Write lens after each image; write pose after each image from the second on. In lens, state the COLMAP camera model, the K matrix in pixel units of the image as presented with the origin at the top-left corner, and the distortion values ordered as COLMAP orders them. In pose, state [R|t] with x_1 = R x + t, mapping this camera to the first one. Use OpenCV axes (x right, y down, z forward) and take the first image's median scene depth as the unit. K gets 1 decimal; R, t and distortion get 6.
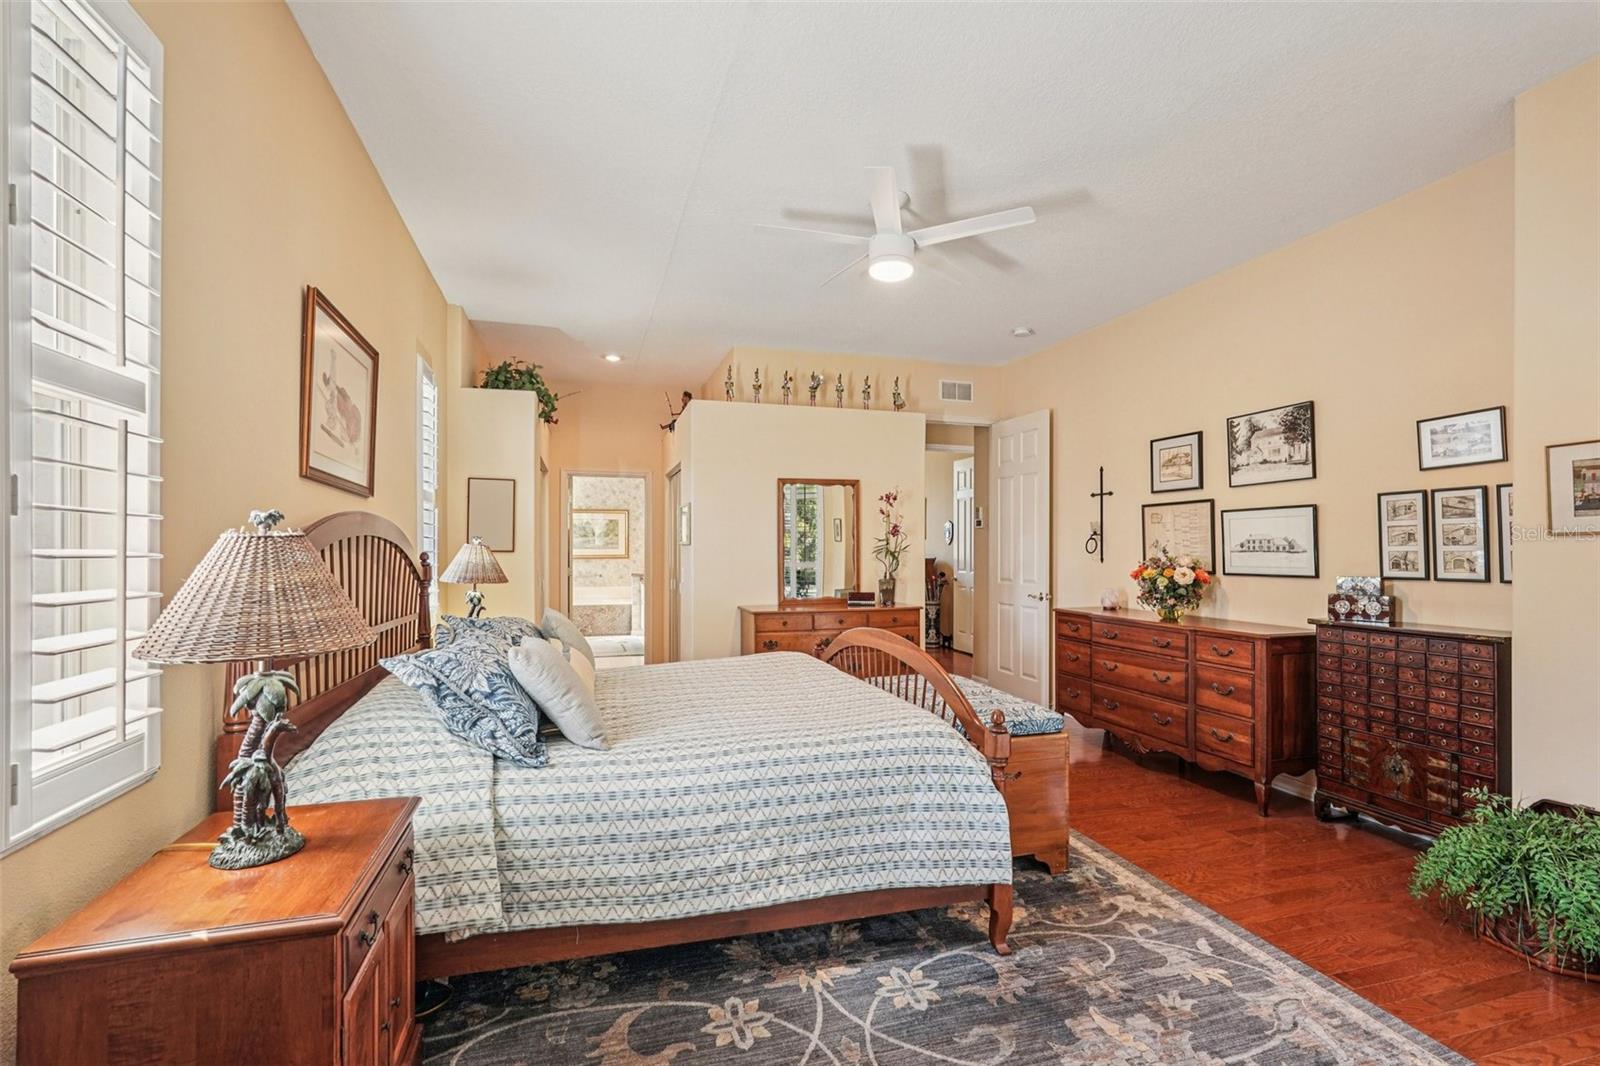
lens RADIAL K [[717.2, 0, 802.5], [0, 717.2, 538.8], [0, 0, 1]] dist [-0.012477, 0.006351]
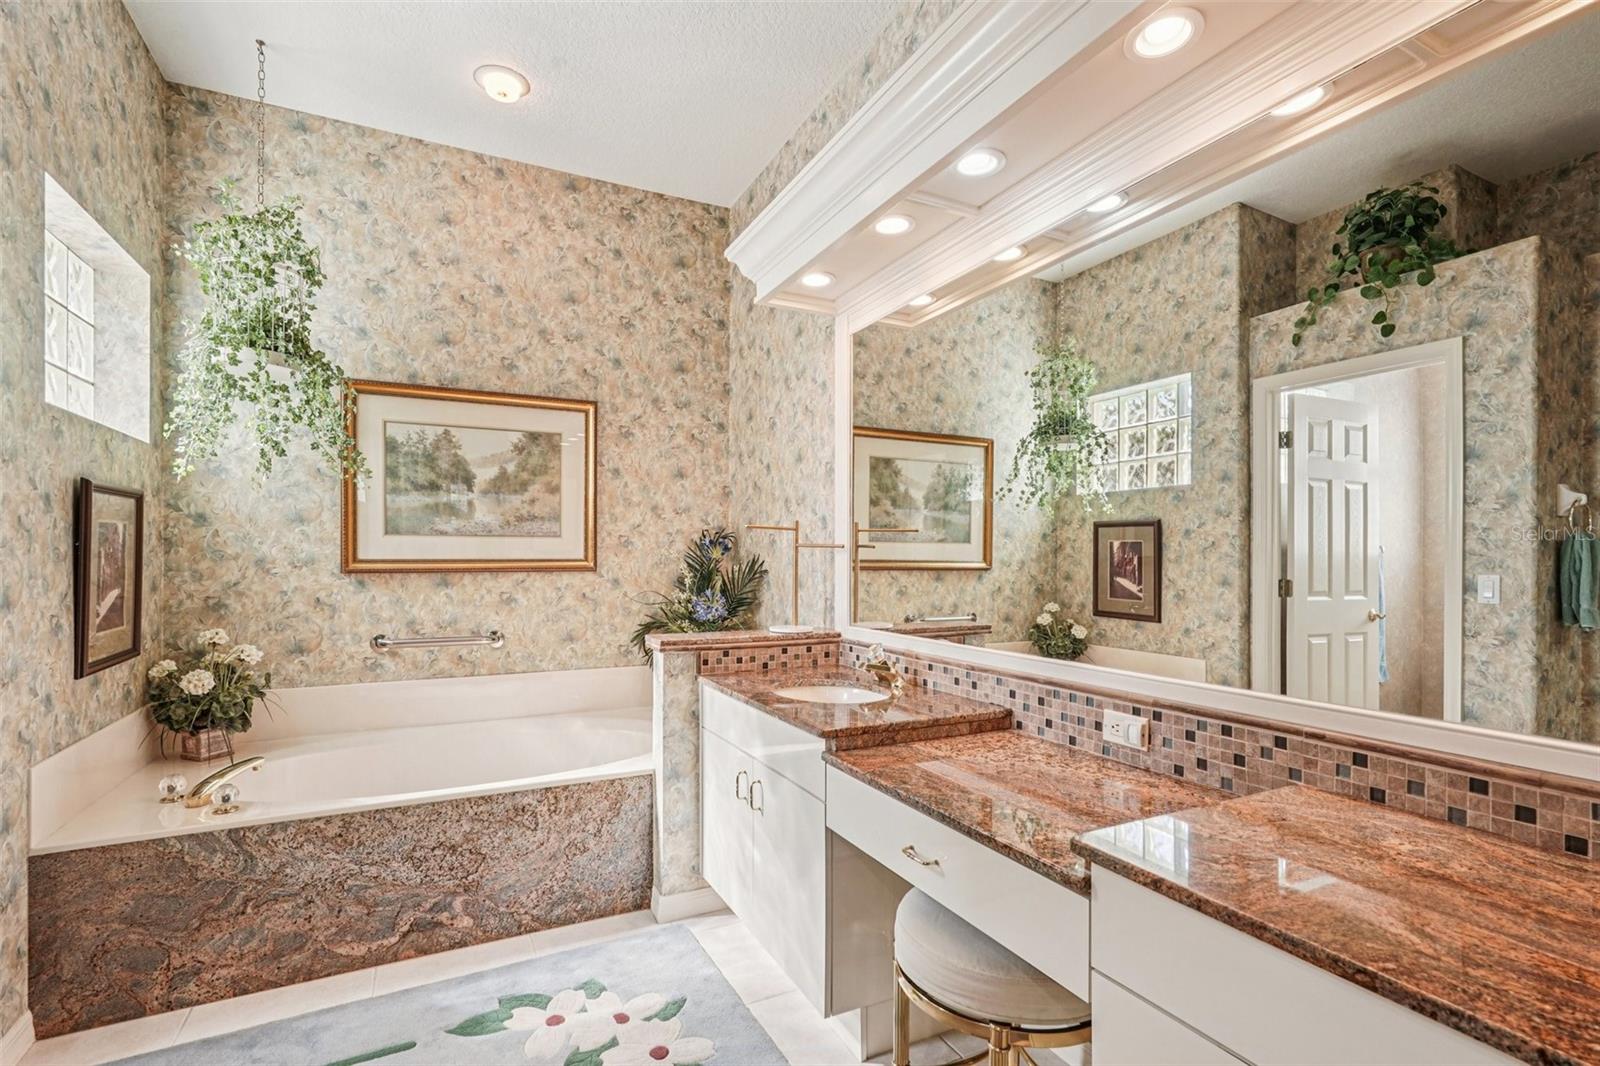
lens RADIAL K [[717.2, 0, 784.1], [0, 717.2, 554.3], [0, 0, 1]] dist [-0.012477, 0.006351]
pose [[0.984745, 0.006001, 0.173901, -0.220725], [-0.008050, 0.999906, 0.011082, 0.016775], [-0.173818, -0.012313, 0.984701, 0.712807]]
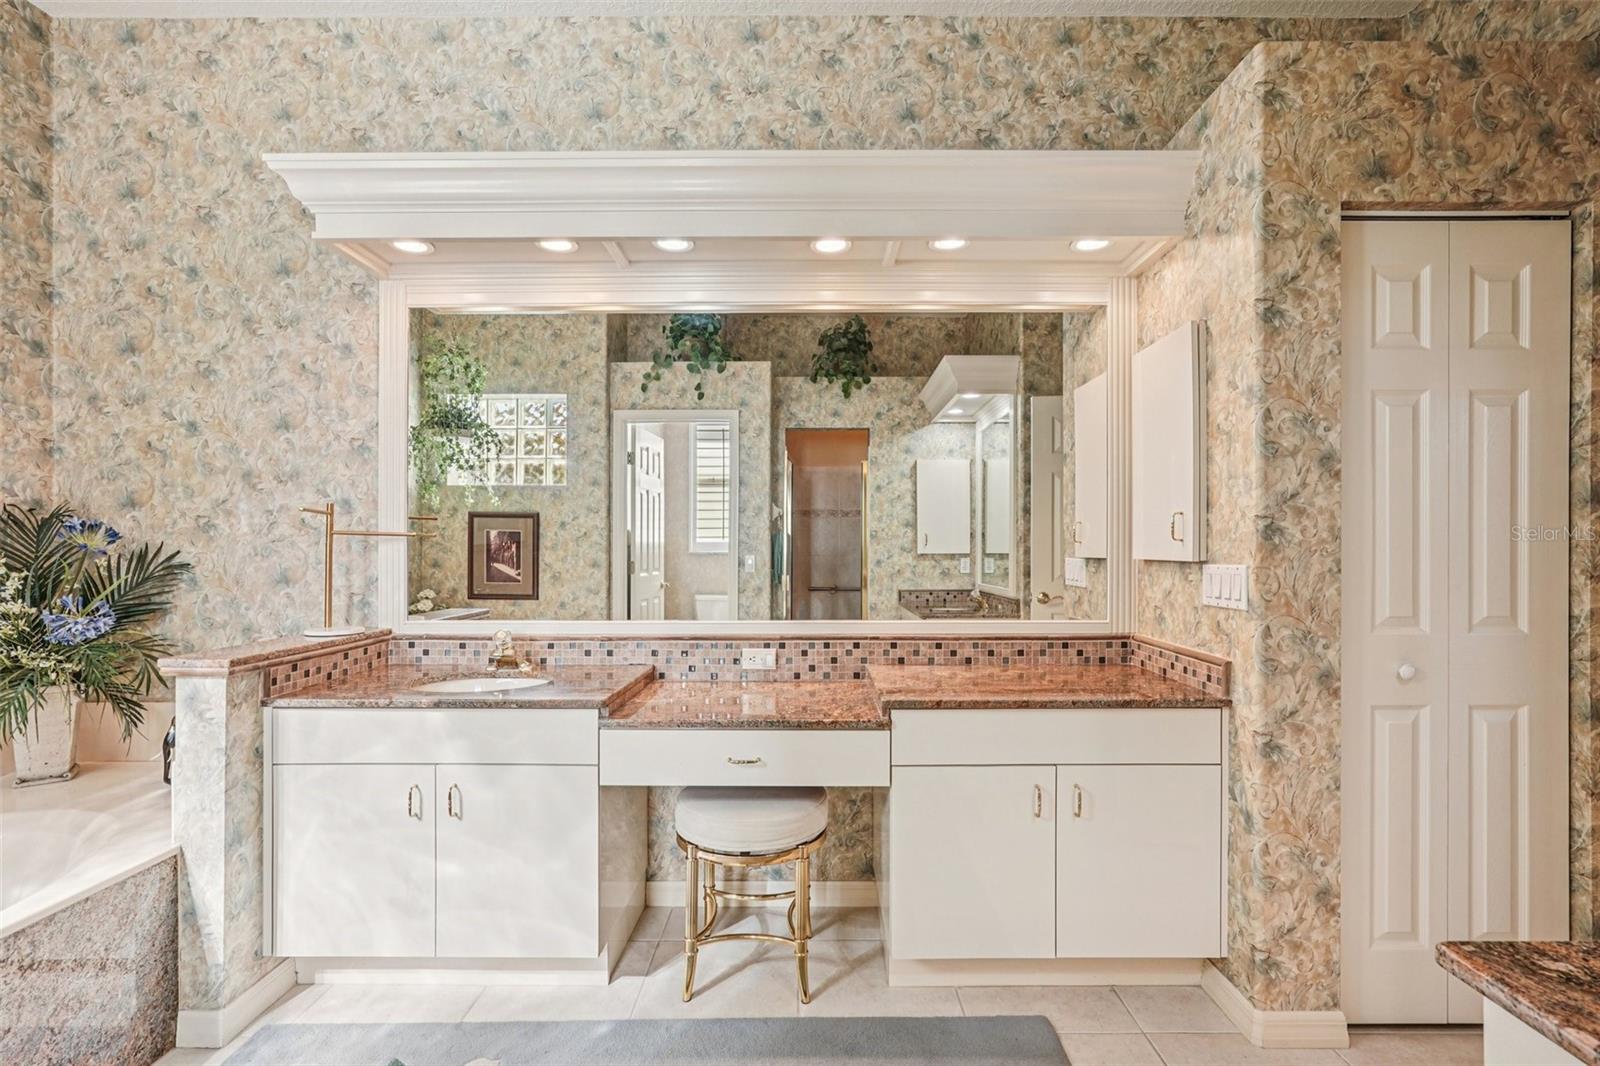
lens RADIAL K [[717.2, 0, 791.3], [0, 717.2, 538.3], [0, 0, 1]] dist [-0.012477, 0.006351]
pose [[0.311943, 0.011635, 0.950029, -0.324049], [-0.016497, 0.999841, -0.006829, 0.017215], [-0.949958, -0.013542, 0.312085, 0.759286]]
